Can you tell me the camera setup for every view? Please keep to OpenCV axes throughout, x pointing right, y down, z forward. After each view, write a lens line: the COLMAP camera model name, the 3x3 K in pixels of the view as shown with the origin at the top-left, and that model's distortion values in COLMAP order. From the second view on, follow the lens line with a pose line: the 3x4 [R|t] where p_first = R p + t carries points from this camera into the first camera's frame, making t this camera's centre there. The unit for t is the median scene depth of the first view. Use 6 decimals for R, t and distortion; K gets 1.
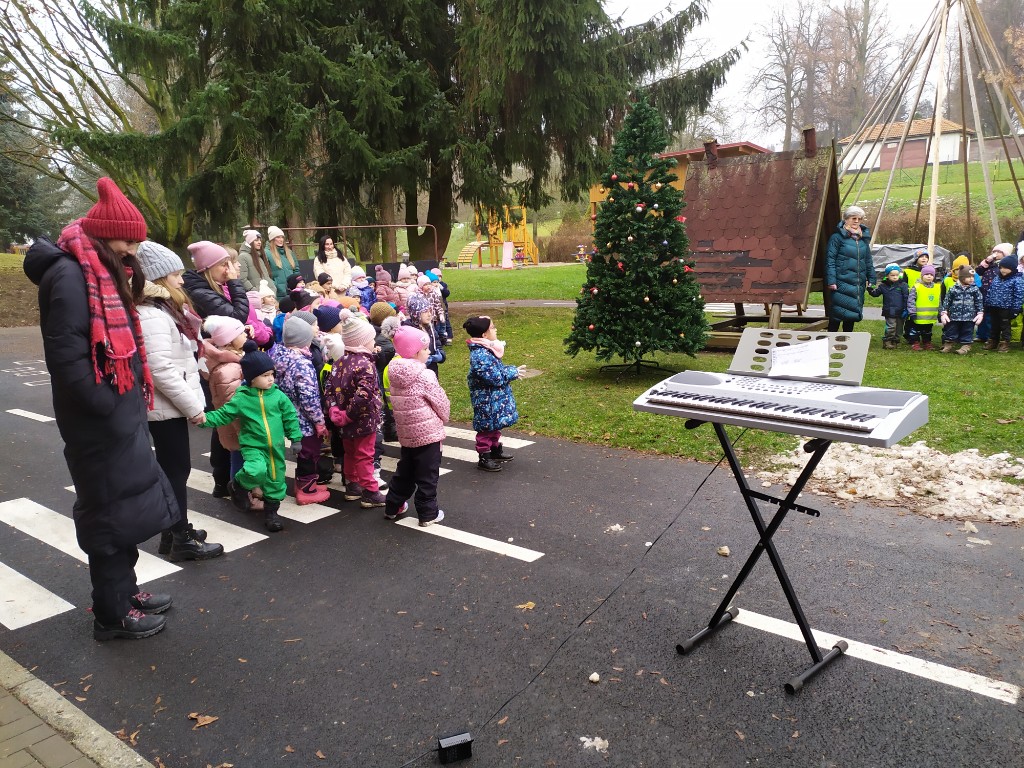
lens RADIAL K [[778.9, 0, 502.3], [0, 778.9, 393.0], [0, 0, 1]] dist [0.058984, -0.054362]
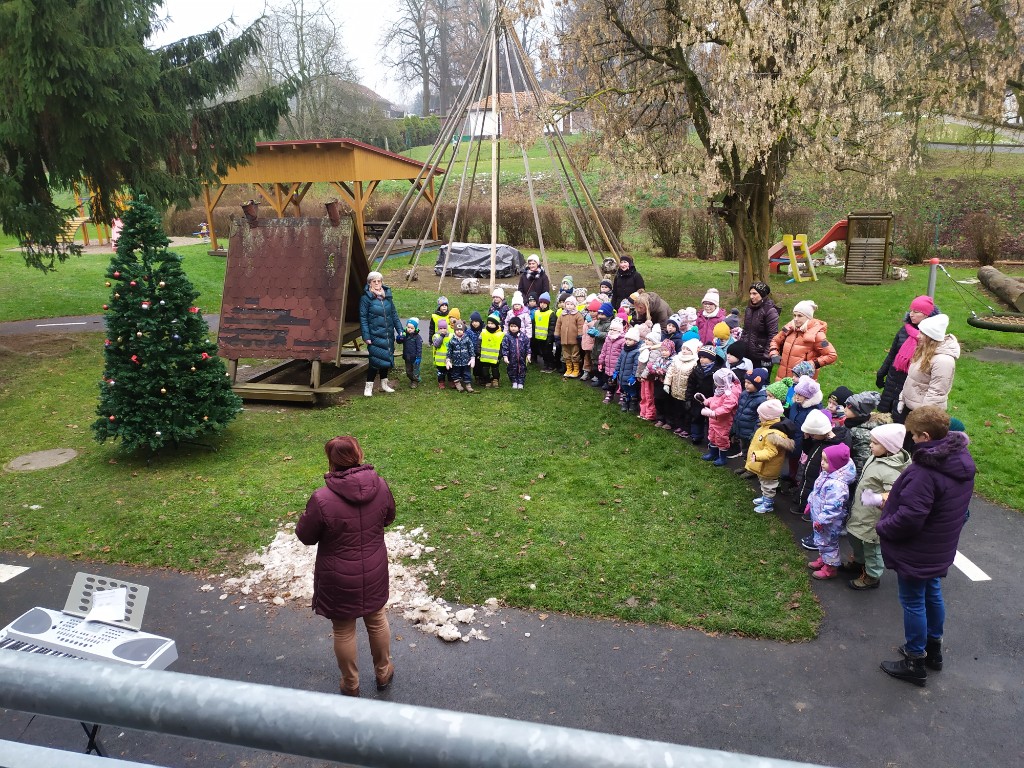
lens RADIAL K [[782.3, 0, 524.0], [0, 782.3, 384.3], [0, 0, 1]] dist [0.101801, -0.112799]
pose [[0.911013, -0.101039, 0.399807, 0.158039], [0.073598, 0.993791, 0.083448, -0.144255], [-0.405756, -0.046597, 0.912793, -0.150570]]
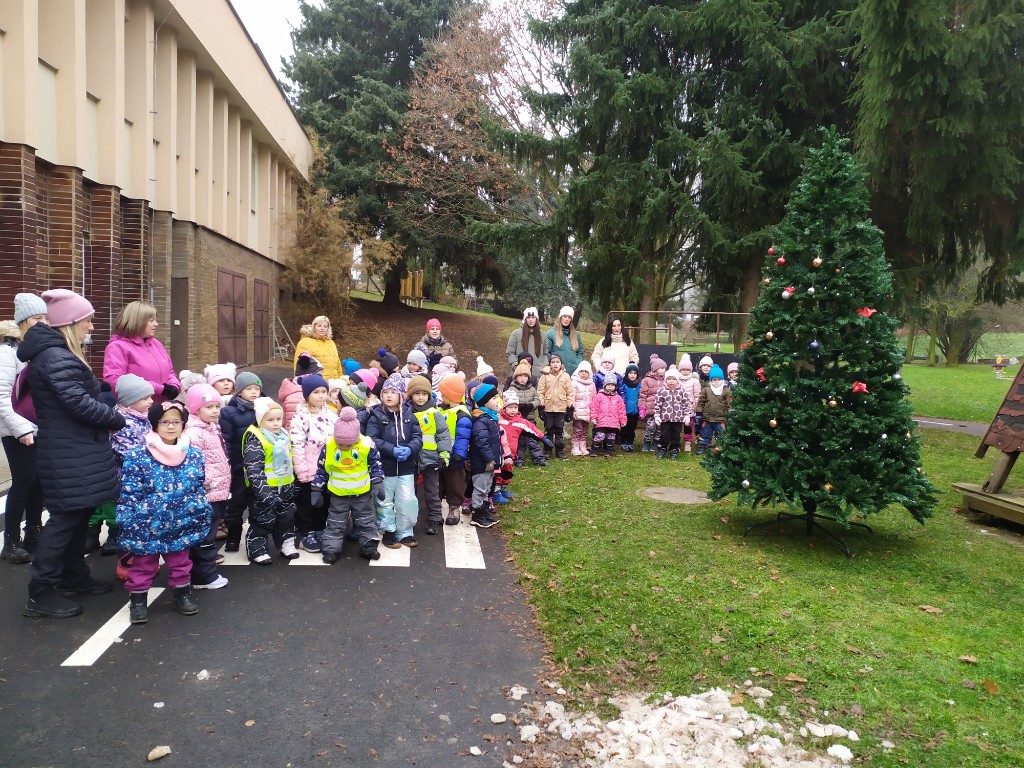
lens RADIAL K [[777.4, 0, 500.2], [0, 777.4, 381.3], [0, 0, 1]] dist [0.049275, -0.039190]
pose [[0.704761, 0.108648, -0.701076, 0.388654], [-0.197407, 0.979209, -0.046693, -0.060226], [0.681426, 0.171305, 0.711557, 0.270362]]
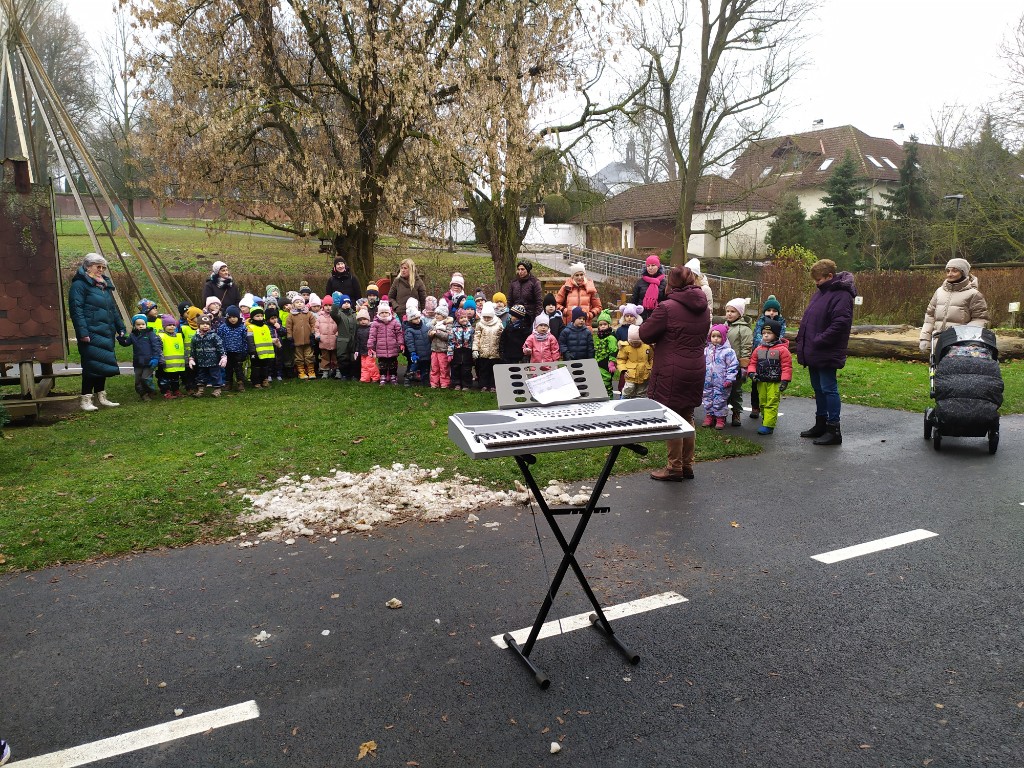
lens RADIAL K [[765.9, 0, 552.8], [0, 765.9, 364.0], [0, 0, 1]] dist [0.009436, 0.004434]
pose [[0.353475, -0.072336, 0.932643, -0.205848], [0.166427, 0.985963, 0.013395, -0.027955], [-0.920520, 0.150482, 0.360552, 0.180133]]
